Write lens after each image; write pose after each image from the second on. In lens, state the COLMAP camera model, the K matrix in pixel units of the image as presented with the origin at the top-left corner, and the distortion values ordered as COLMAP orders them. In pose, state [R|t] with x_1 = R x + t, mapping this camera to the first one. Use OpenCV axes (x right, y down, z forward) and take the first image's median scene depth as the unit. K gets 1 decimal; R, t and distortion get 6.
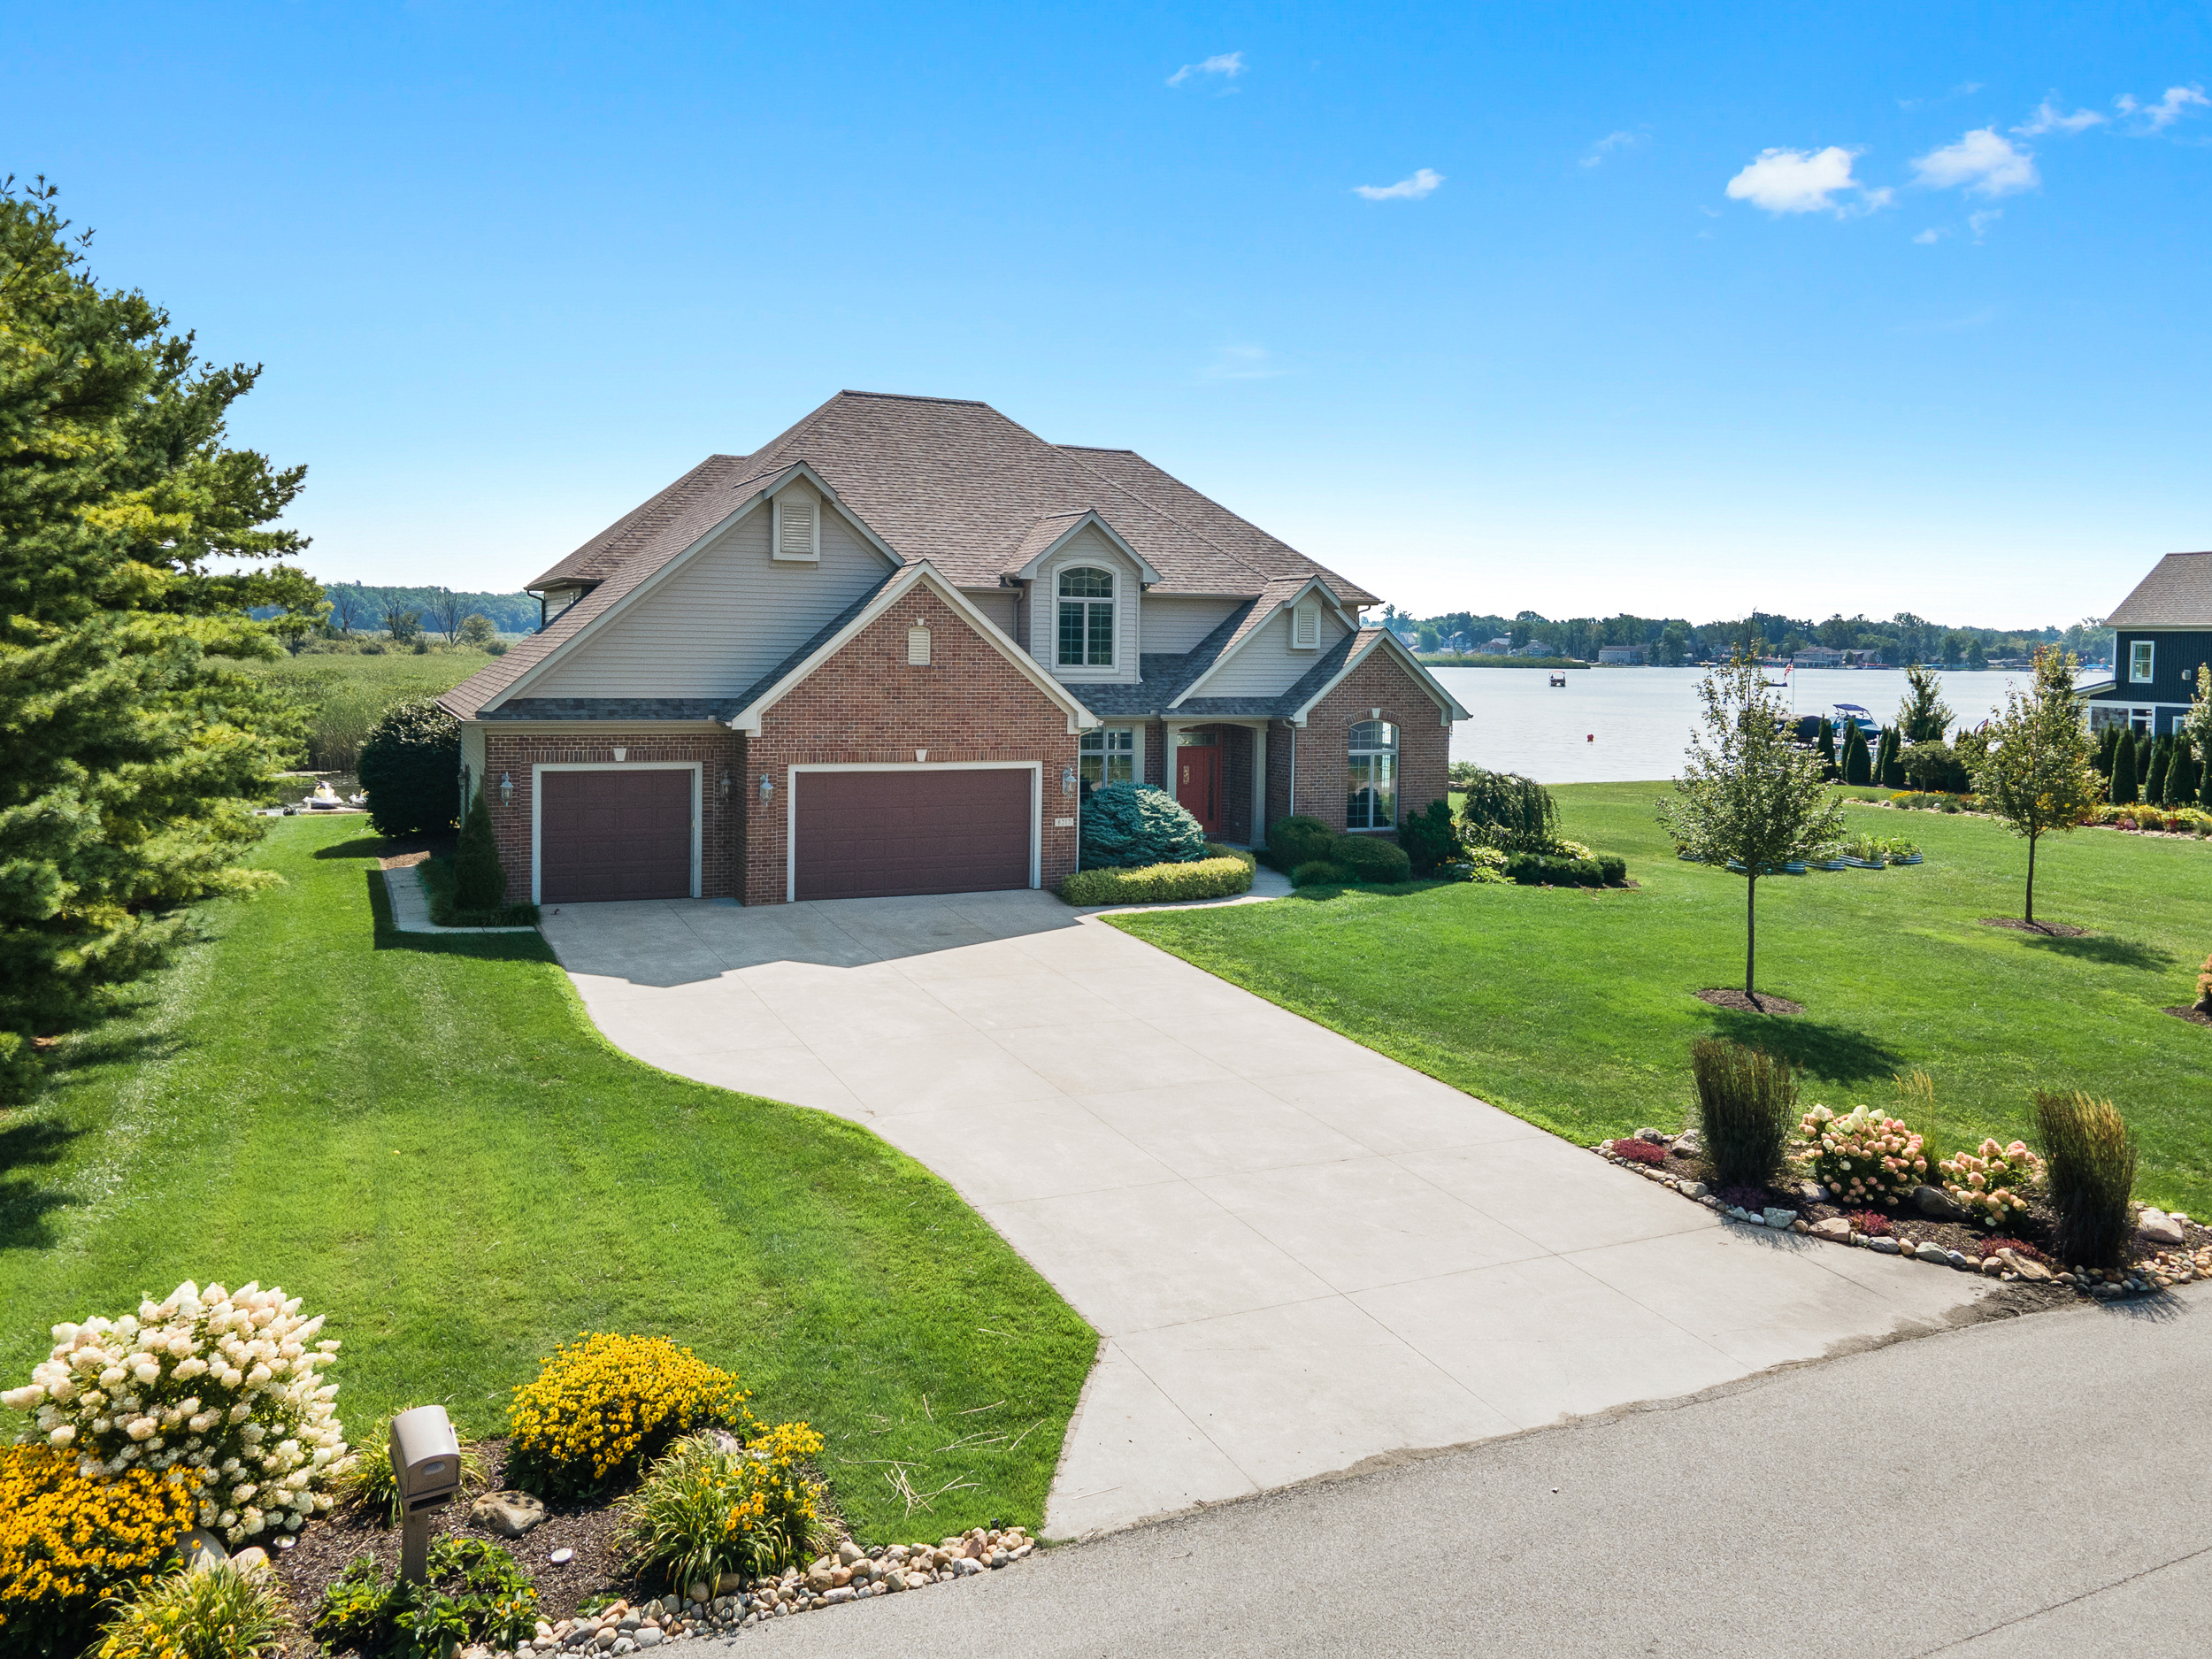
lens RADIAL K [[1618.3, 0, 1087.3], [0, 1618.3, 745.4], [0, 0, 1]] dist [0.041266, -0.000417]
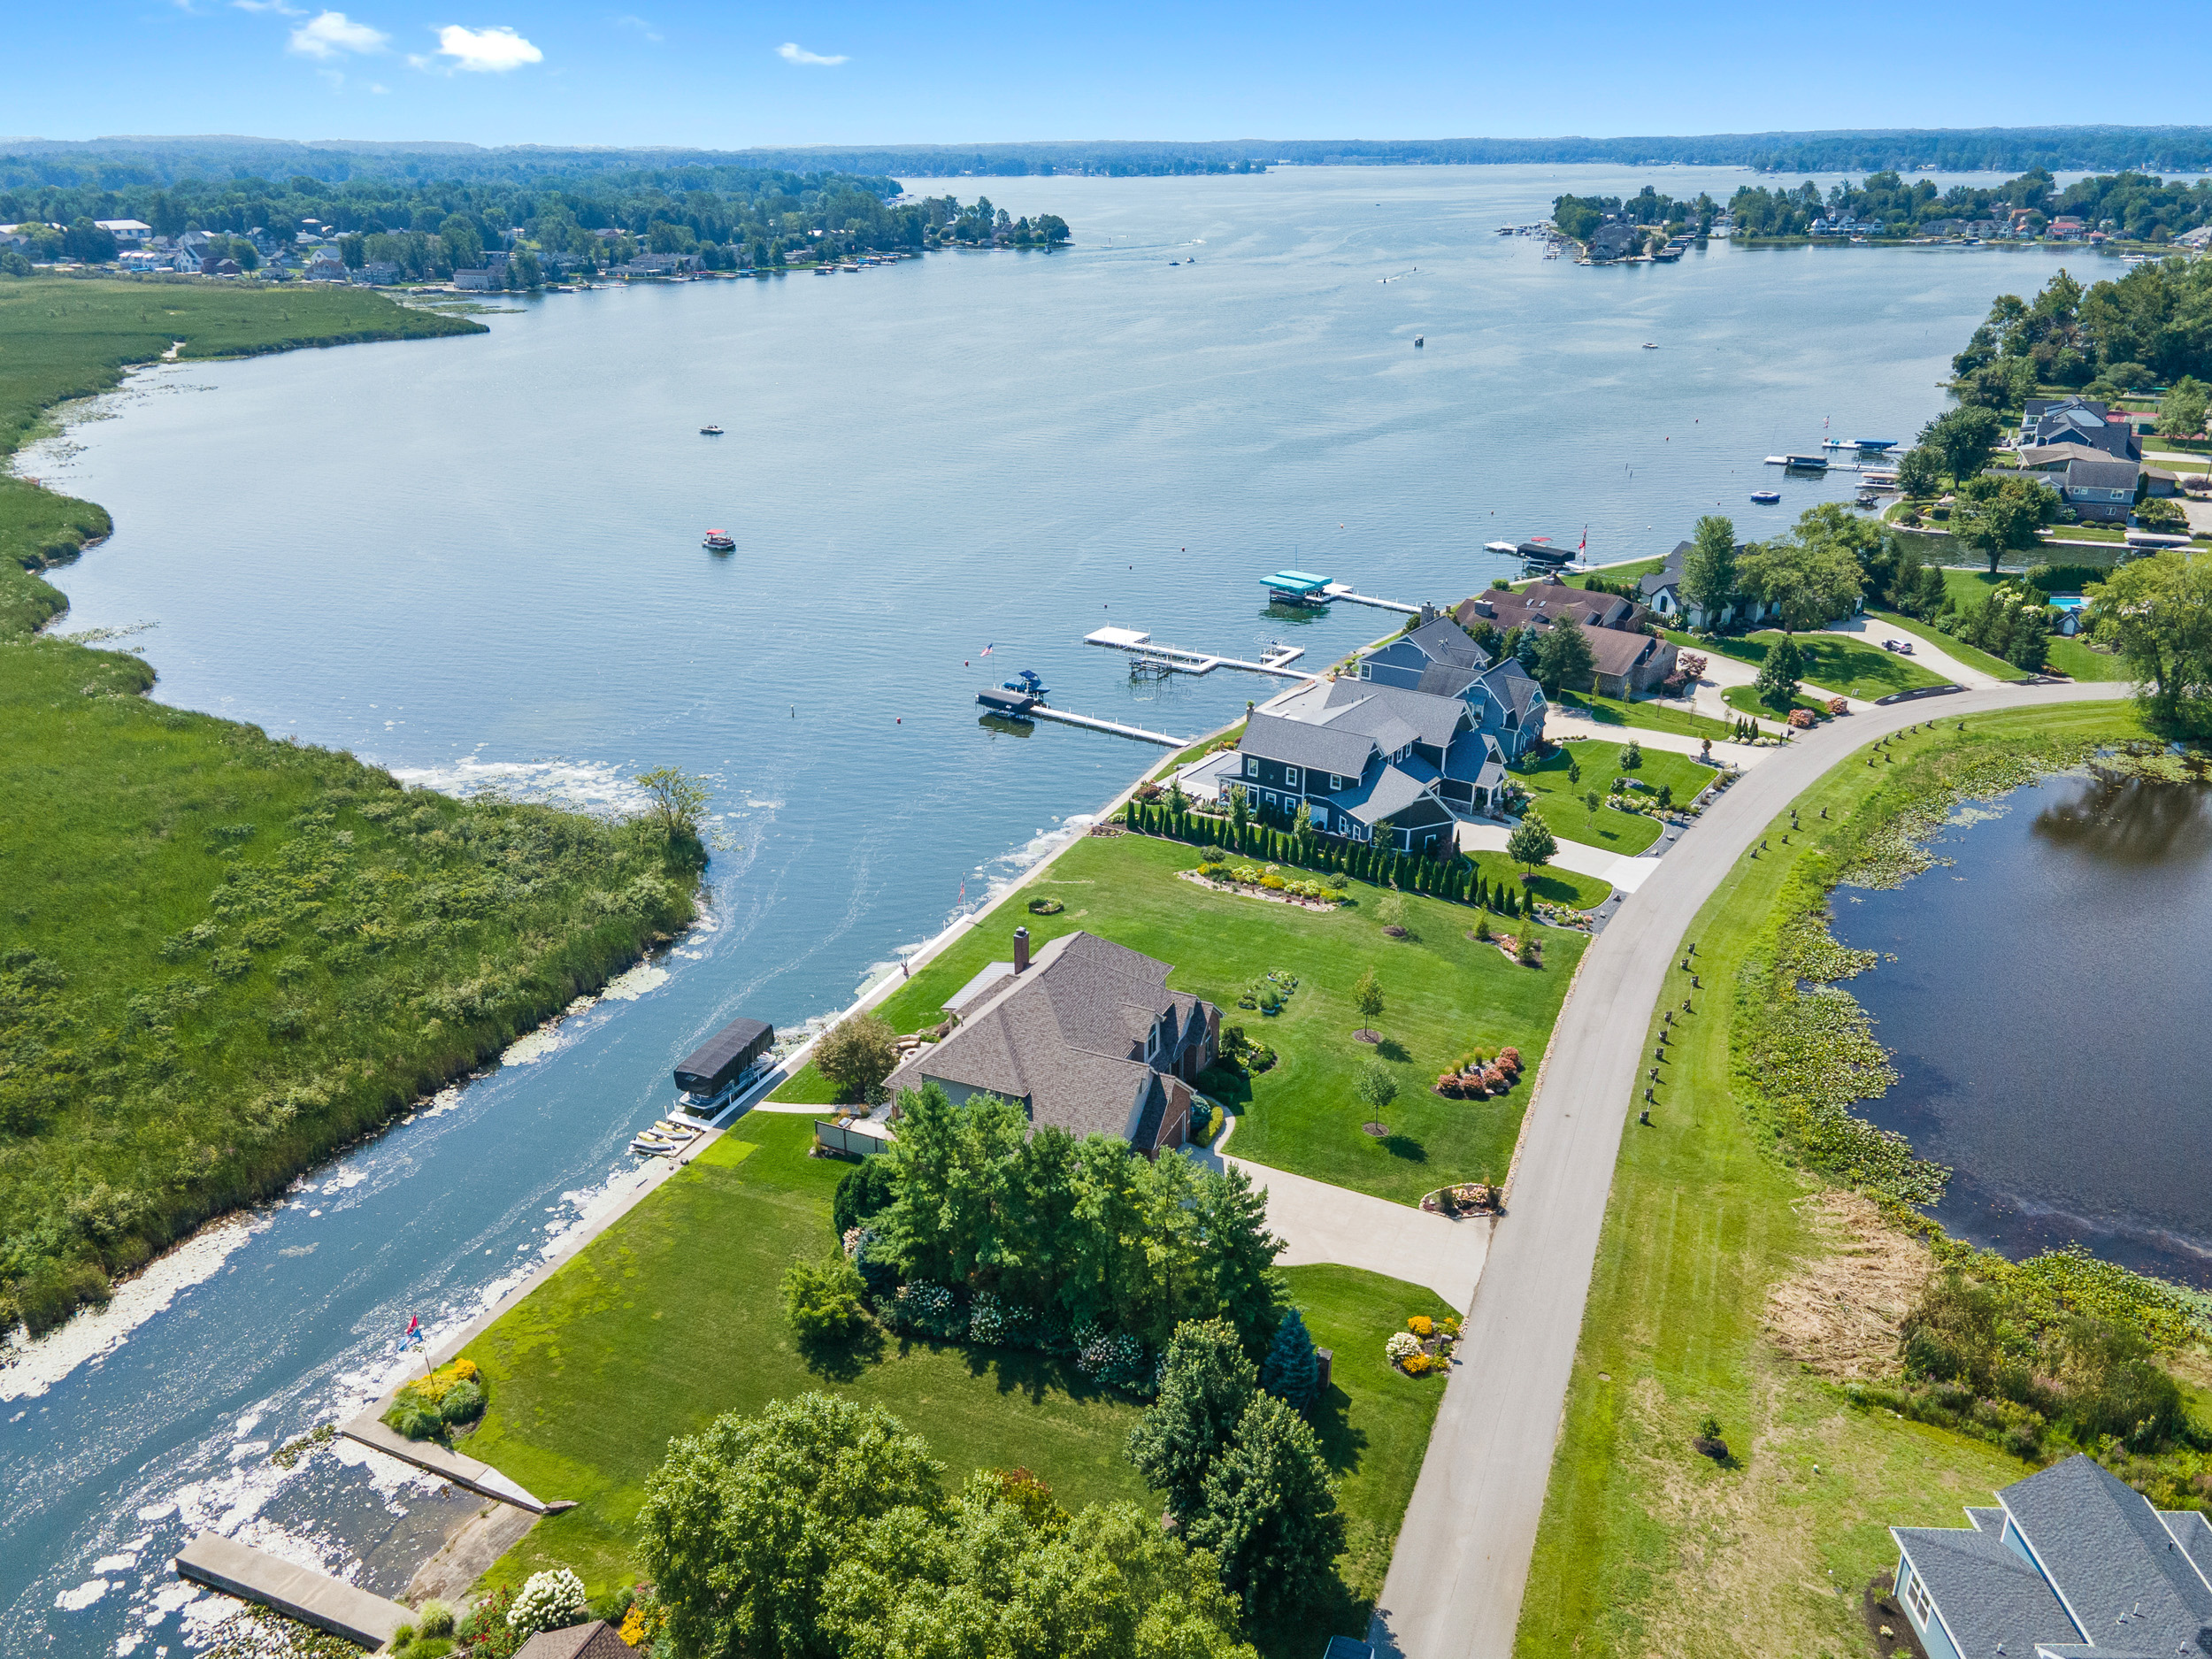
lens RADIAL K [[1604.2, 0, 1100.9], [0, 1604.2, 820.4], [0, 0, 1]] dist [0.032284, 0.041610]
pose [[0.756875, -0.260129, 0.599560, -1.794957], [0.058279, 0.940585, 0.334518, -1.507147], [-0.650956, -0.218247, 0.727066, -1.028938]]
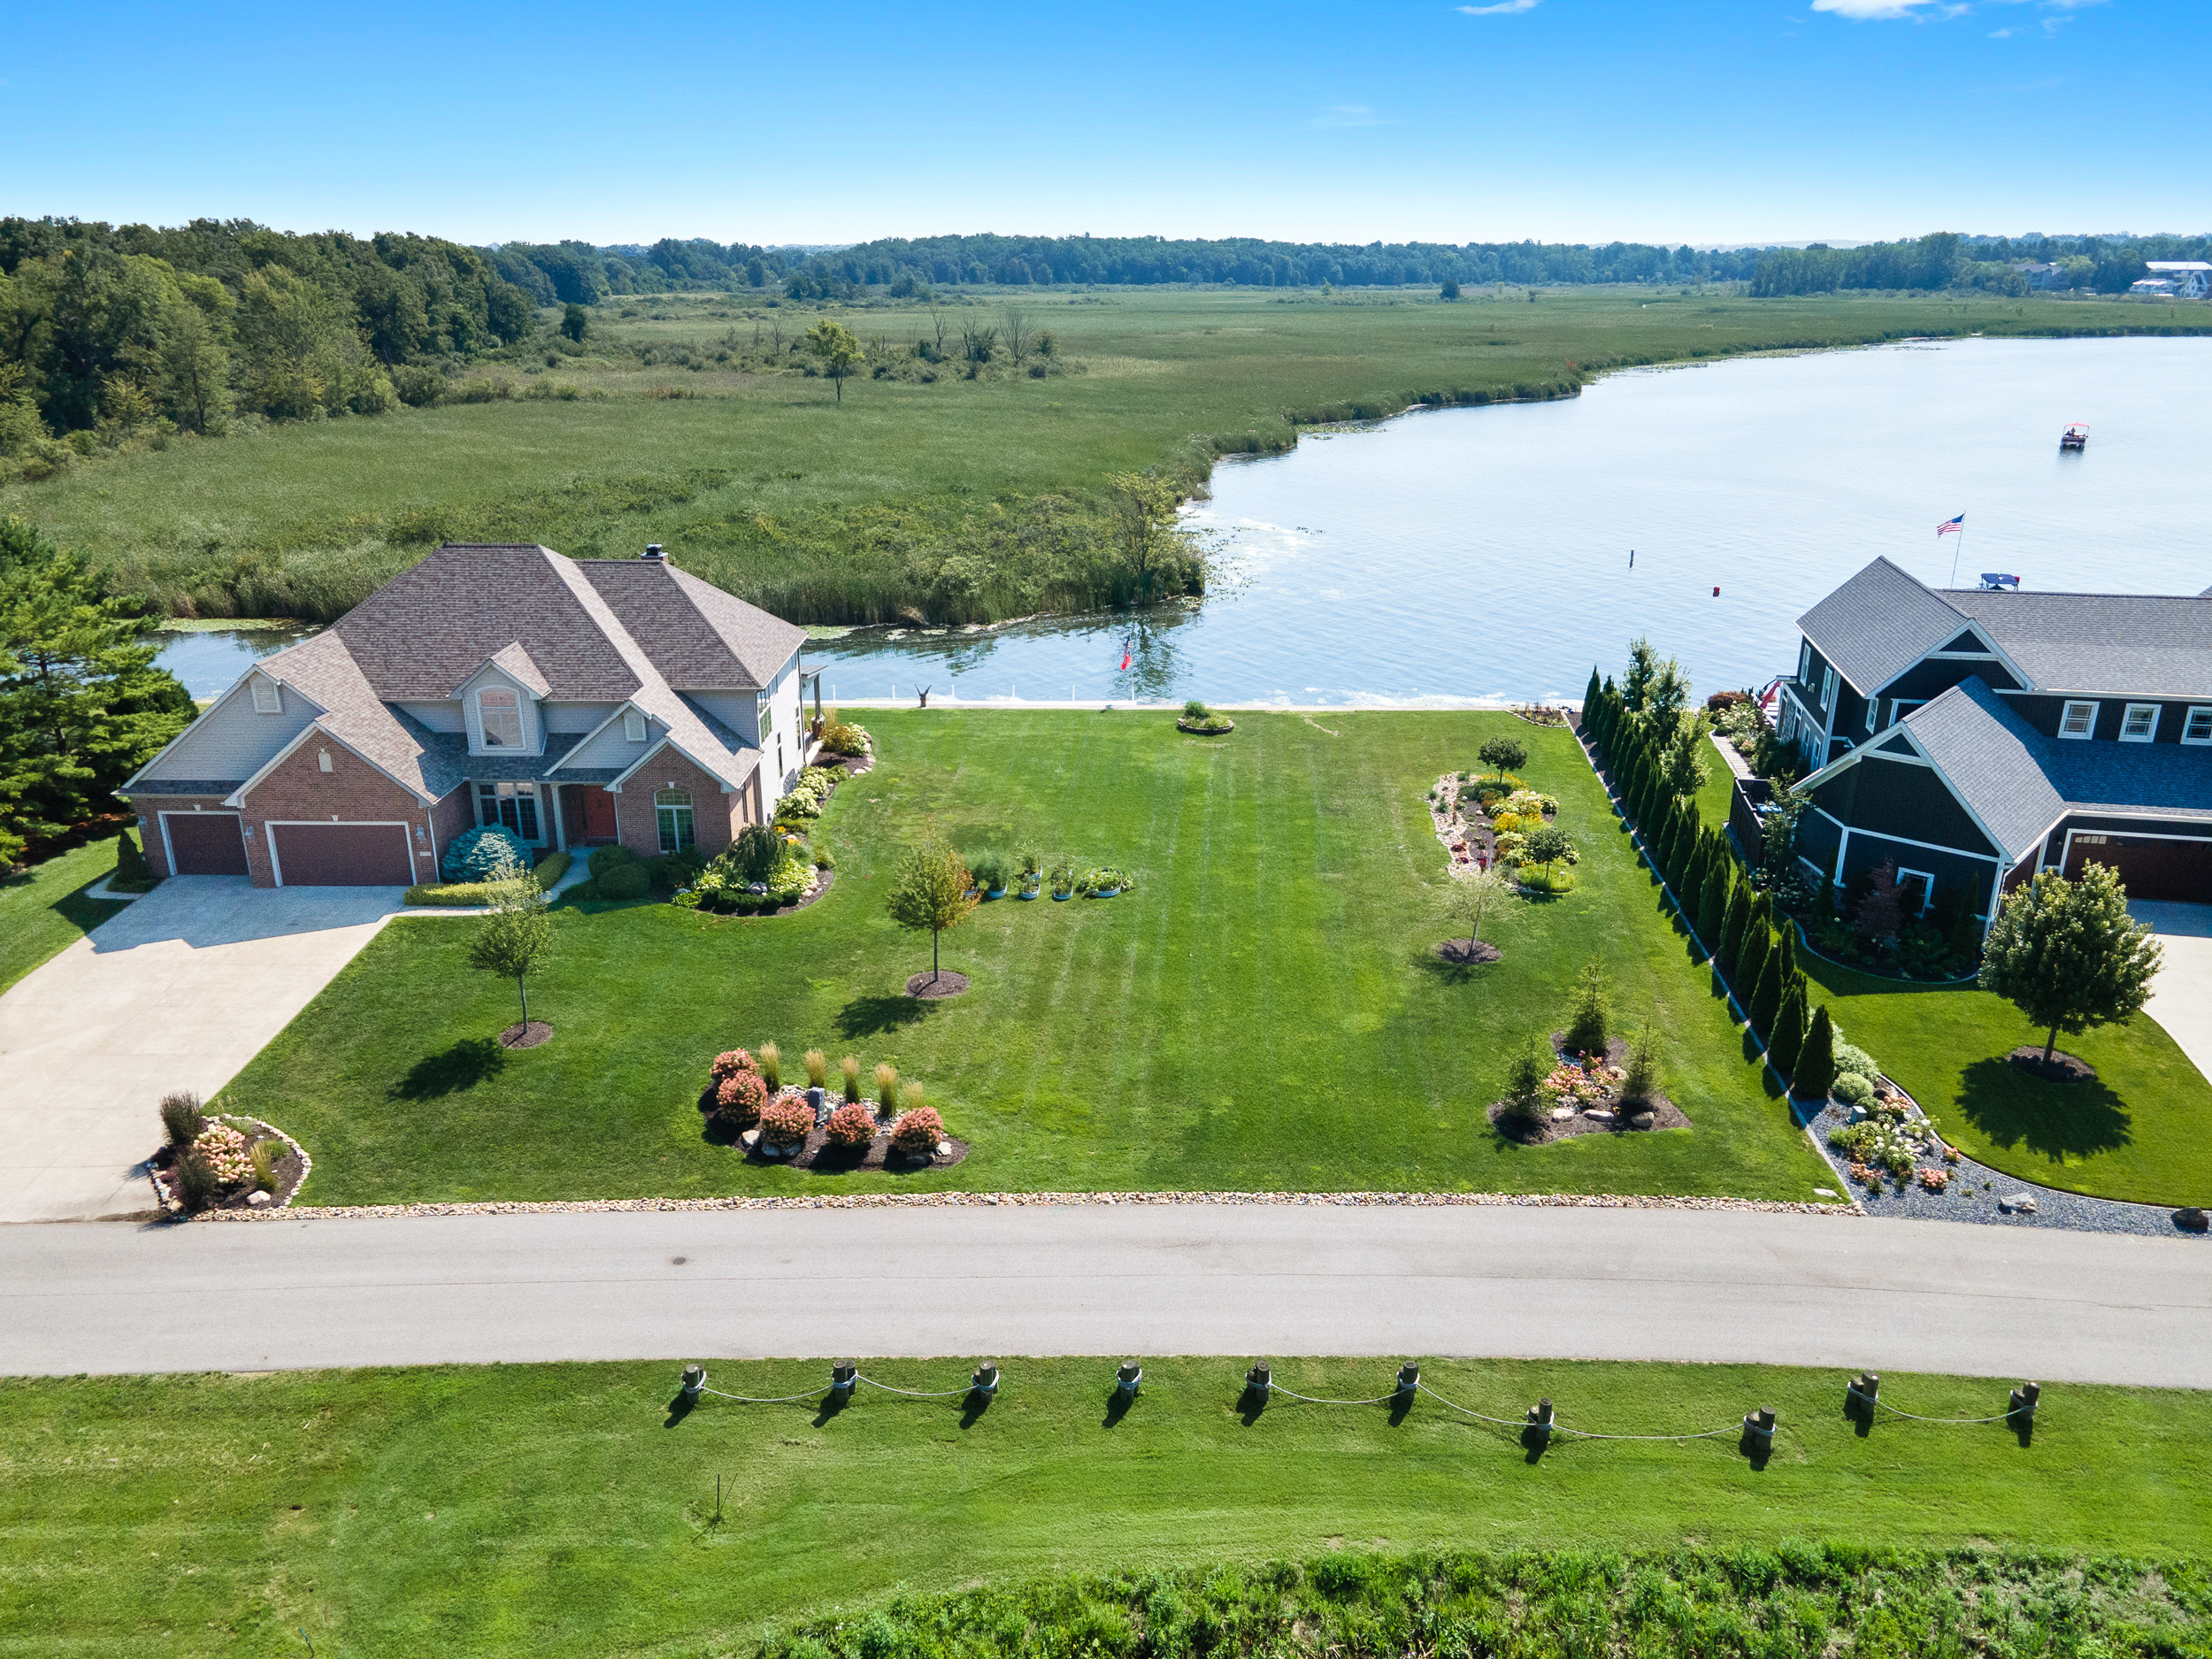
lens RADIAL K [[1563.8, 0, 1096.1], [0, 1563.8, 828.3], [0, 0, 1]] dist [0.028570, 0.027484]
pose [[0.908428, 0.126103, -0.398568, 1.291750], [-0.012683, 0.961293, 0.275234, -0.448525], [0.417848, -0.244976, 0.874866, -0.217083]]
